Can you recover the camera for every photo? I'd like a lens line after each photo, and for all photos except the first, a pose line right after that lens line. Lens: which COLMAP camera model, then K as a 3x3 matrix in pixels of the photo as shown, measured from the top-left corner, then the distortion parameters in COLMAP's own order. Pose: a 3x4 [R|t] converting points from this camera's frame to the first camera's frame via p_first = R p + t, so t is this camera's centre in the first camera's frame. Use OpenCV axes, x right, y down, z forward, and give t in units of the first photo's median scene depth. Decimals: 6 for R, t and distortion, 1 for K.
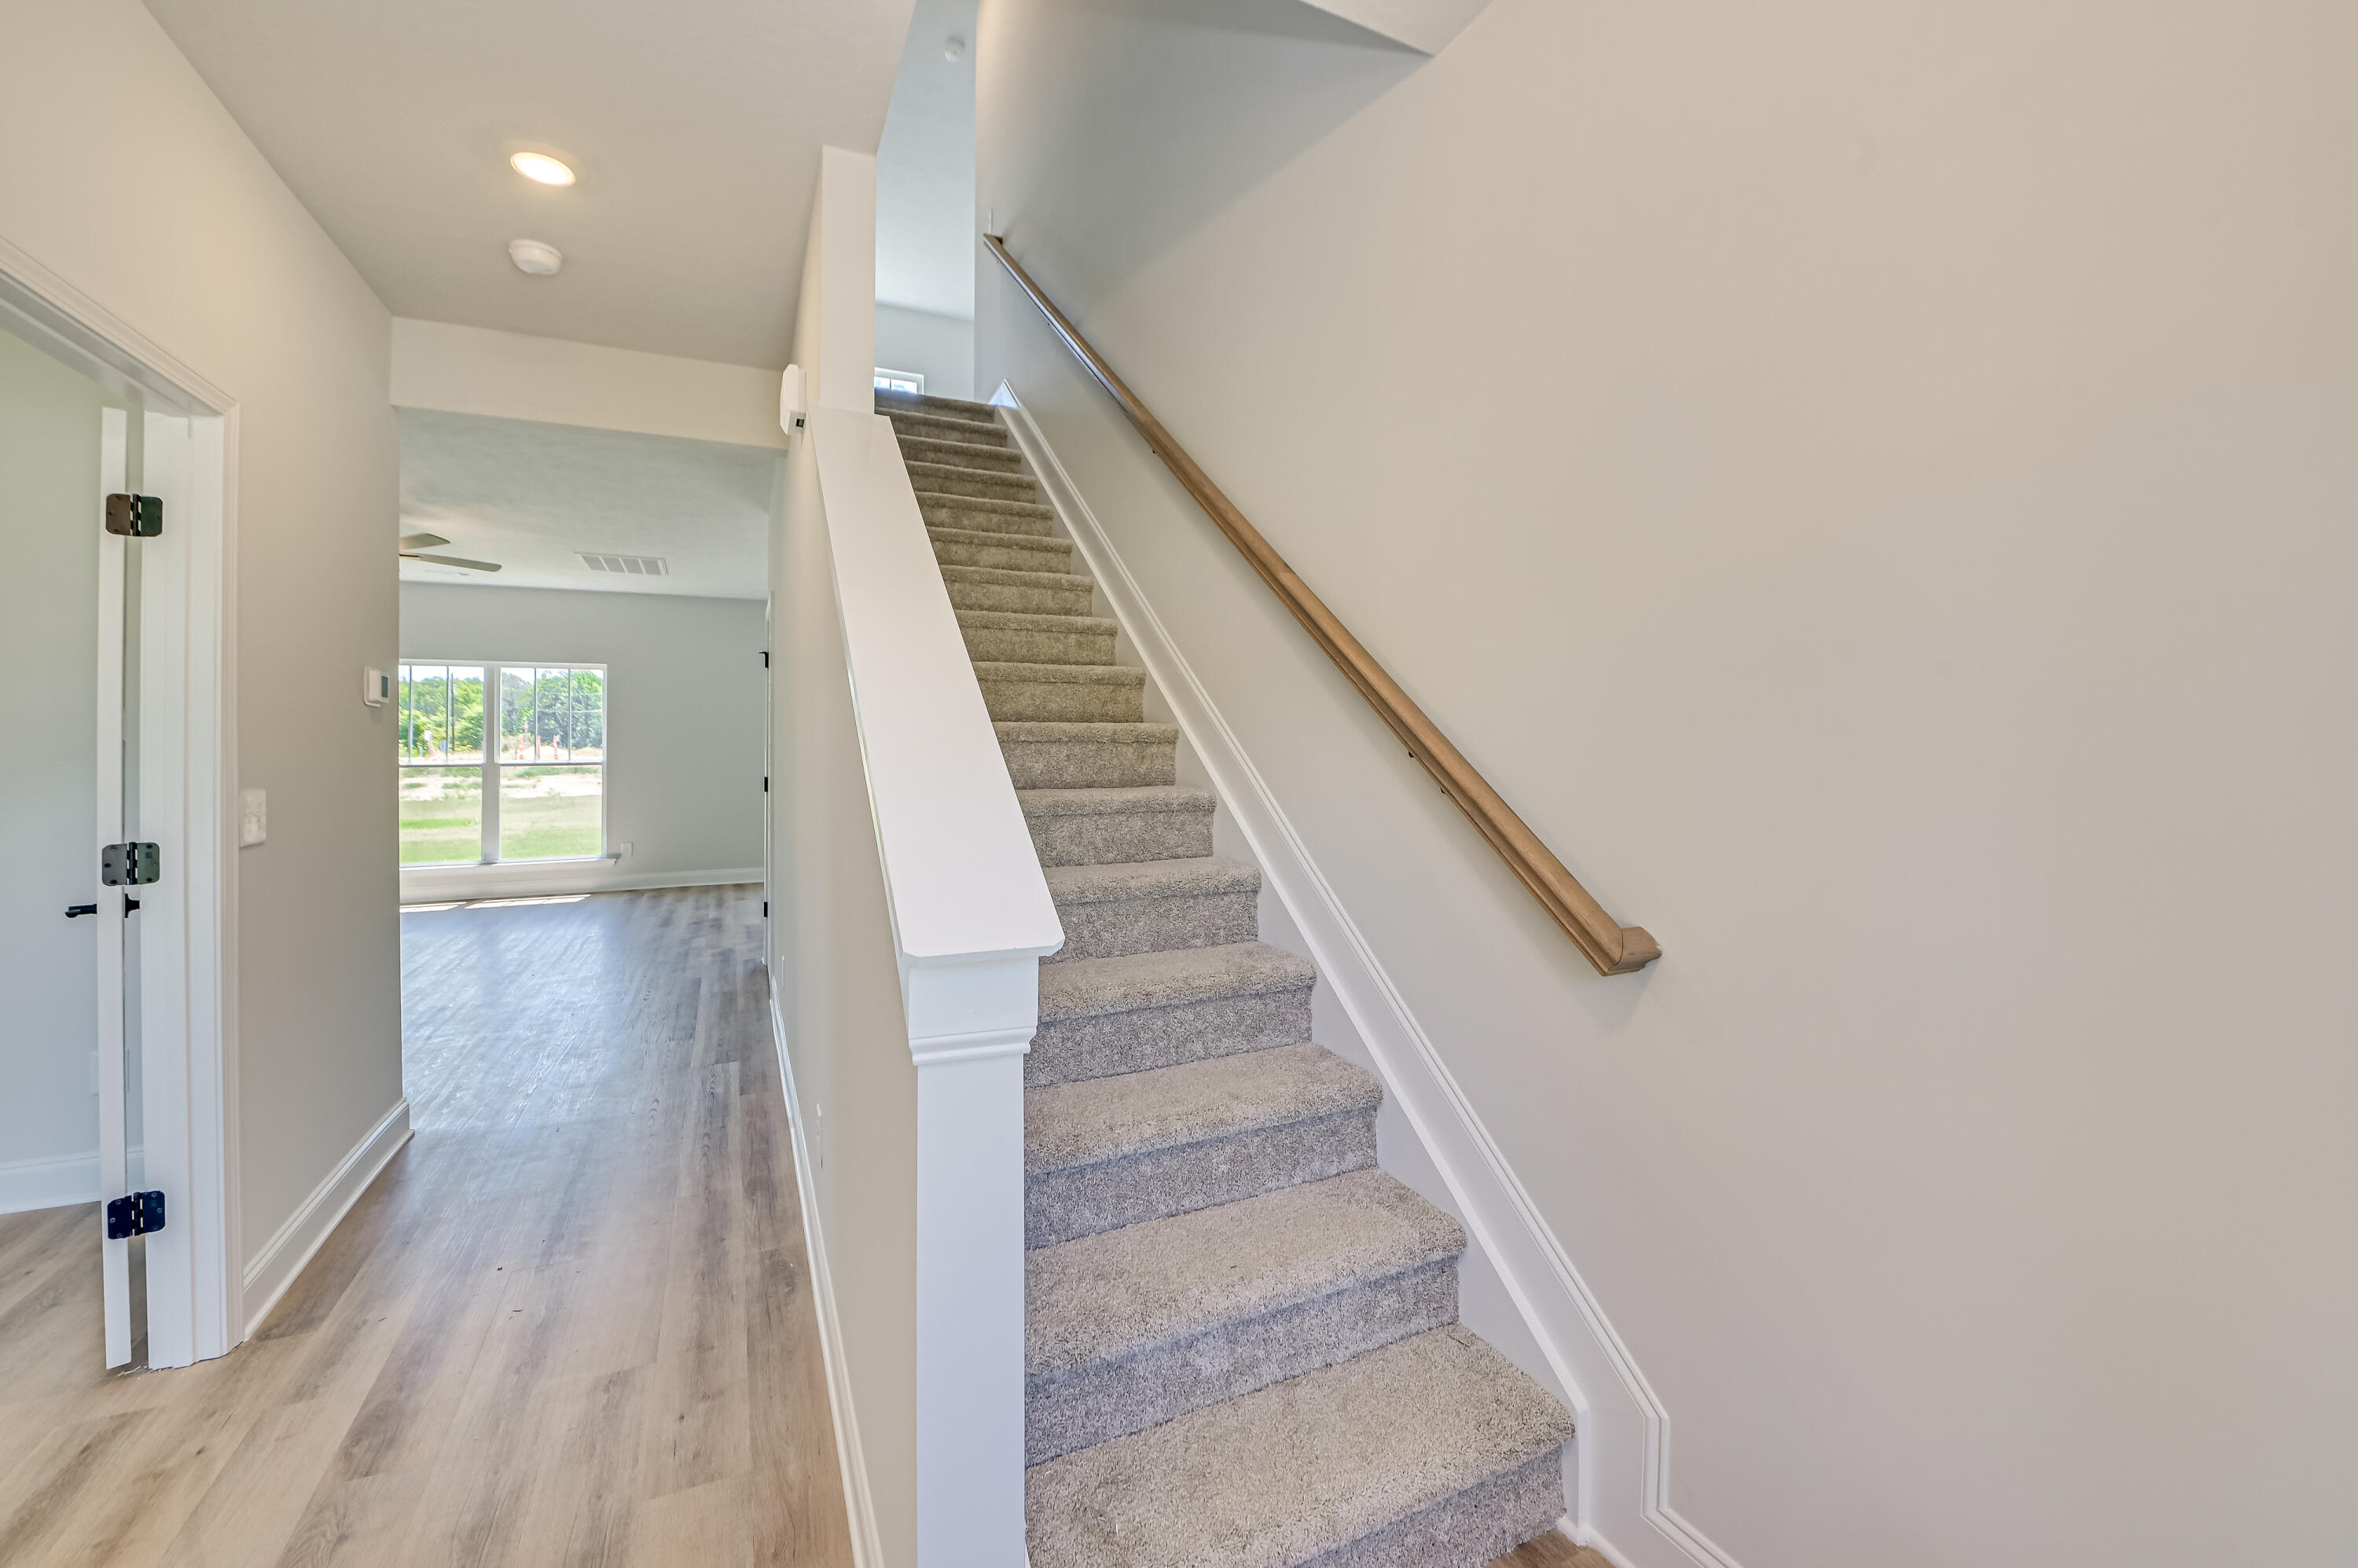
lens RADIAL K [[956.5, 0, 1180.3], [0, 956.5, 772.4], [0, 0, 1]] dist [-0.000875, -0.000097]
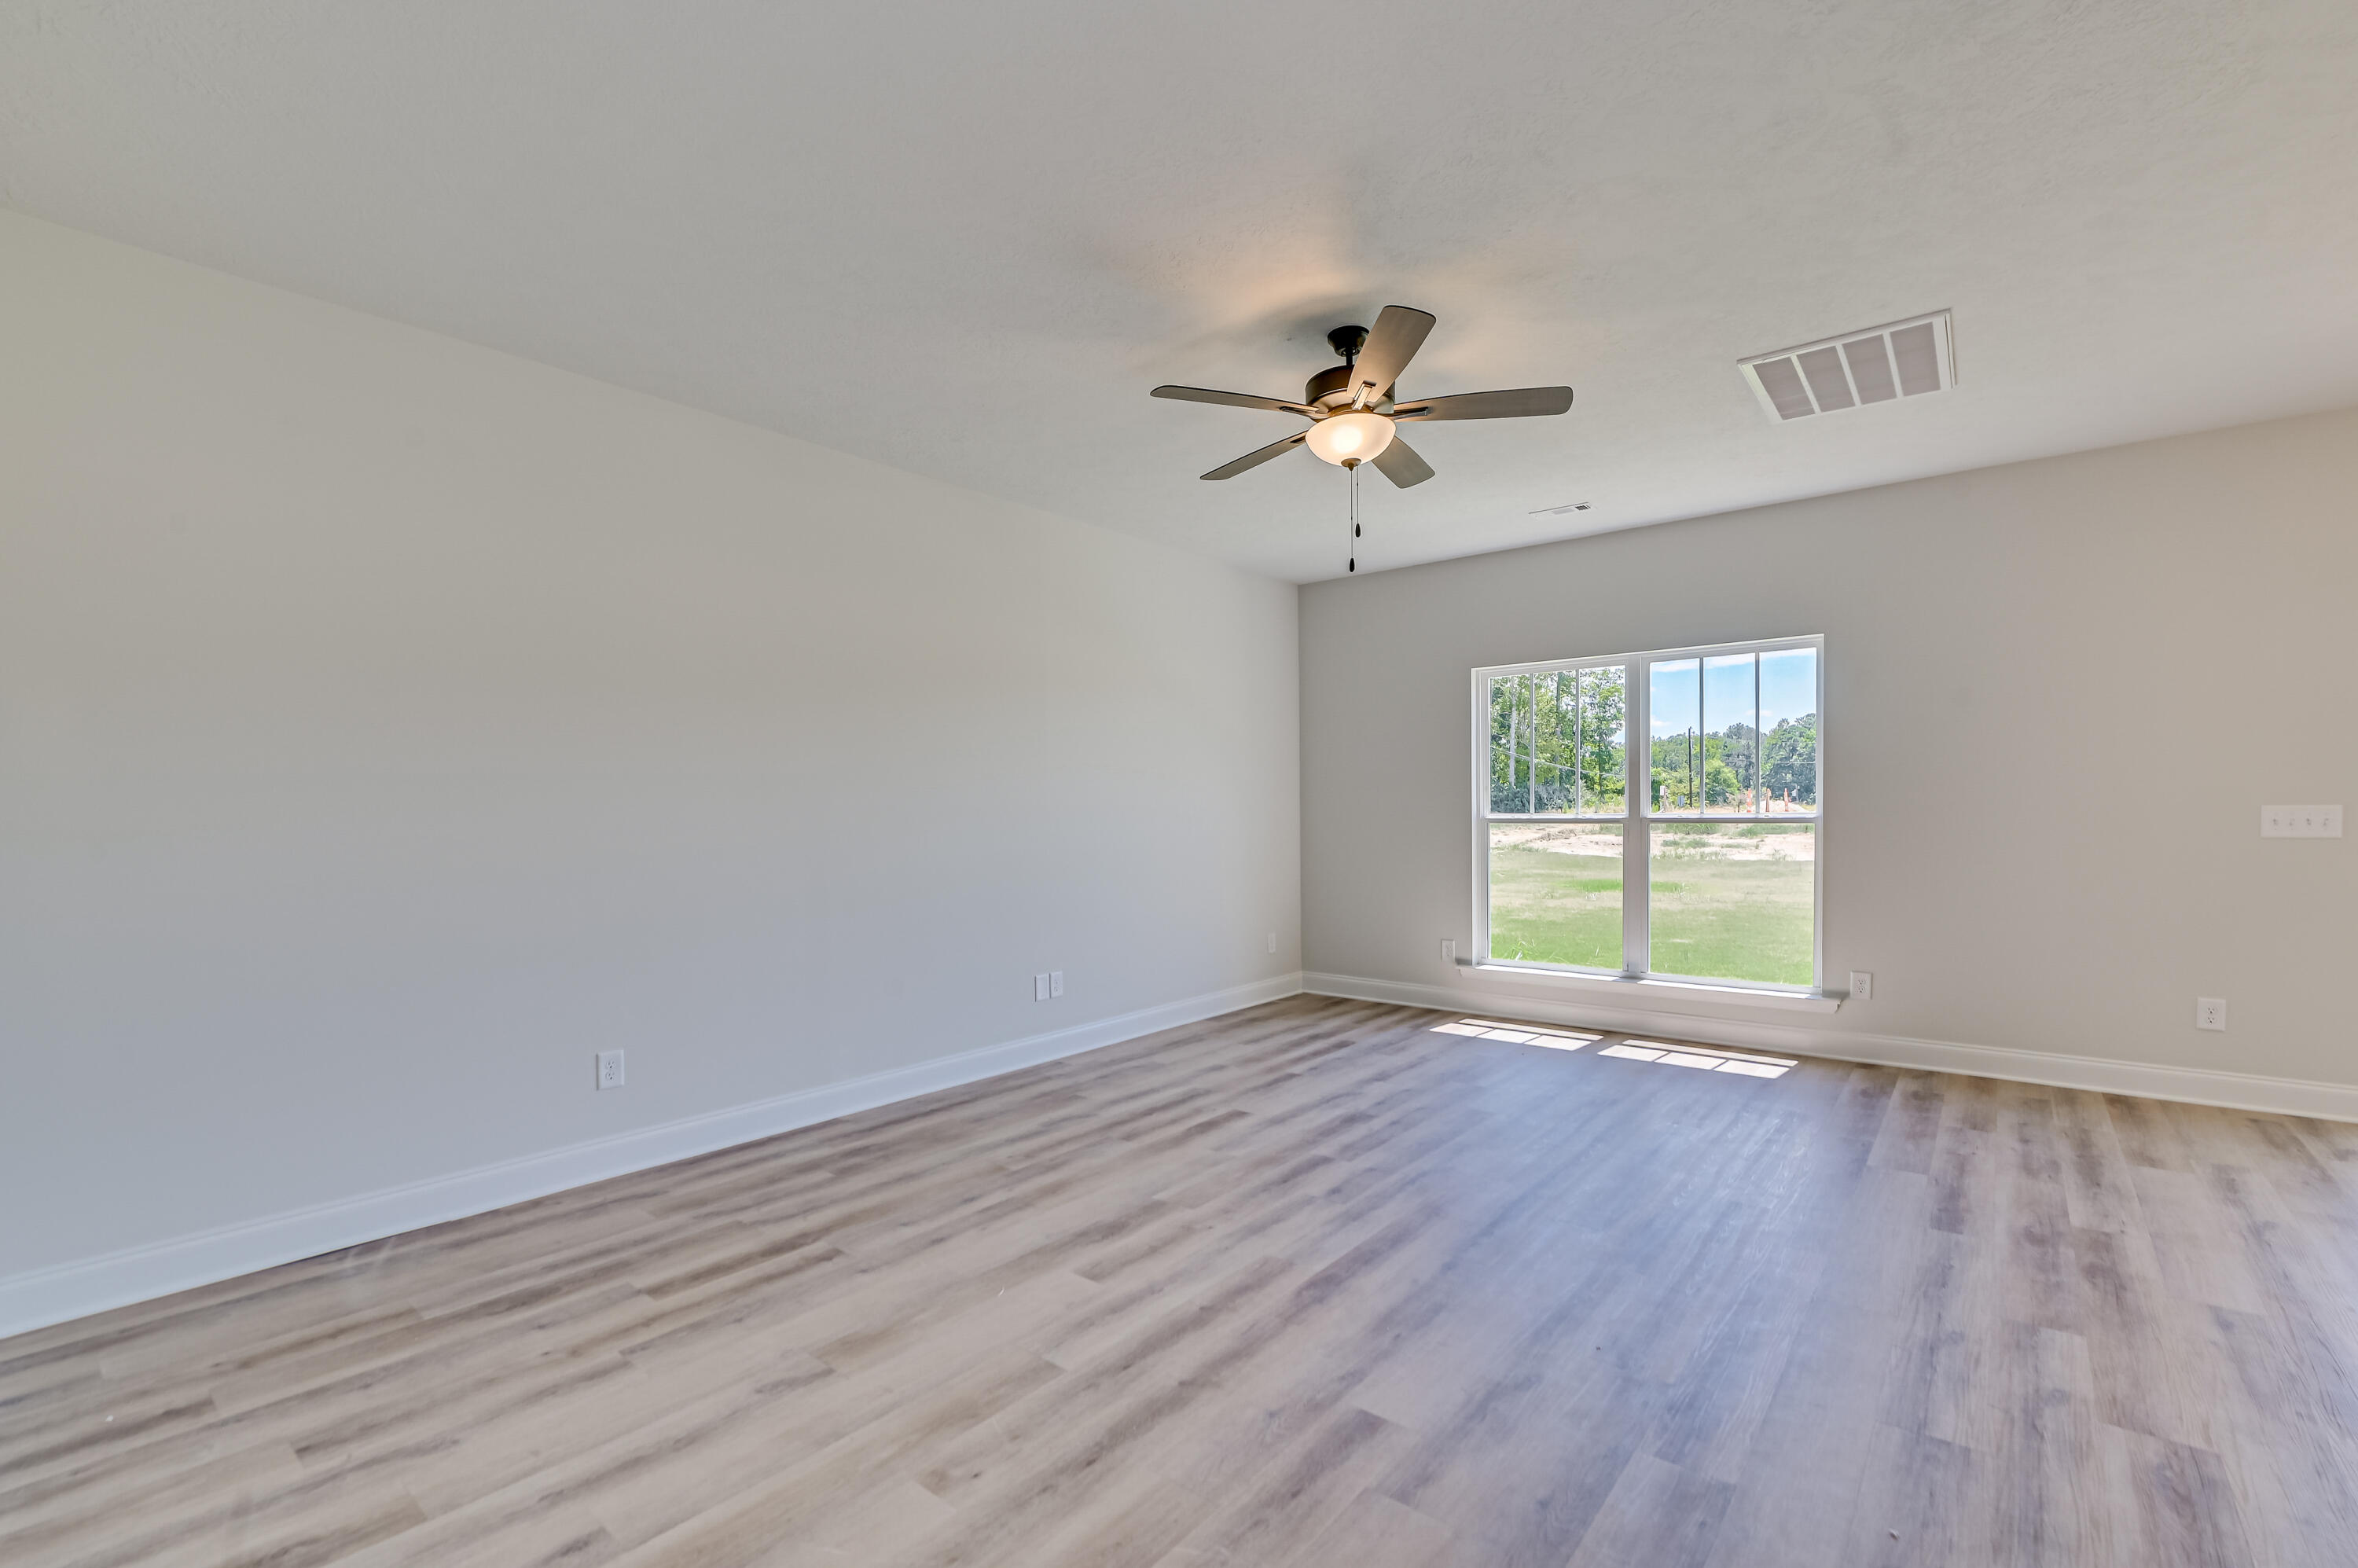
lens RADIAL K [[1011.0, 0, 1179.1], [0, 1011.0, 799.2], [0, 0, 1]] dist [-0.002455, -0.000288]
pose [[0.429518, -0.007400, -0.903028, -0.088719], [-0.019144, 0.999667, -0.017298, -0.002467], [0.902856, 0.024717, 0.429233, 0.157285]]
